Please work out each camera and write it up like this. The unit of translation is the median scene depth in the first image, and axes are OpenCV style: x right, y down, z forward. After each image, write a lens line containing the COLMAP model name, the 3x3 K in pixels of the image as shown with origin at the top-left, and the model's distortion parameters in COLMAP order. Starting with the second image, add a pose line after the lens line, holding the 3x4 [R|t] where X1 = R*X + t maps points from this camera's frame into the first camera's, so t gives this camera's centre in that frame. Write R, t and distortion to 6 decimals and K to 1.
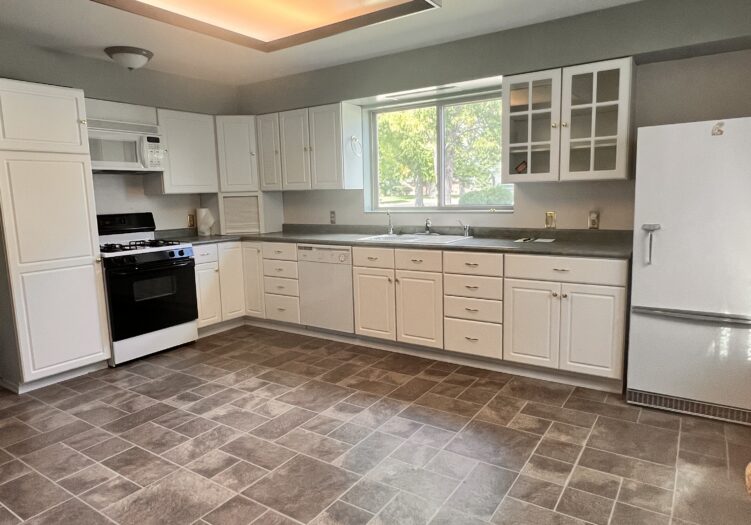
lens RADIAL K [[495.4, 0, 374.4], [0, 495.4, 259.7], [0, 0, 1]] dist [-0.000509, -0.003308]
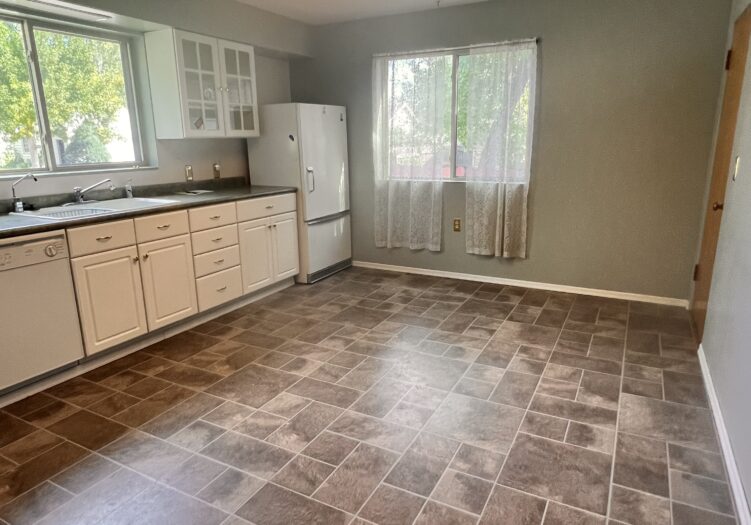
lens RADIAL K [[495.4, 0, 374.2], [0, 495.4, 263.9], [0, 0, 1]] dist [-0.000509, -0.003308]
pose [[-0.105832, -0.216181, 0.970601, -0.920809], [0.147968, 0.961792, 0.230353, -0.091882], [-0.983313, 0.167997, -0.069800, 0.820477]]
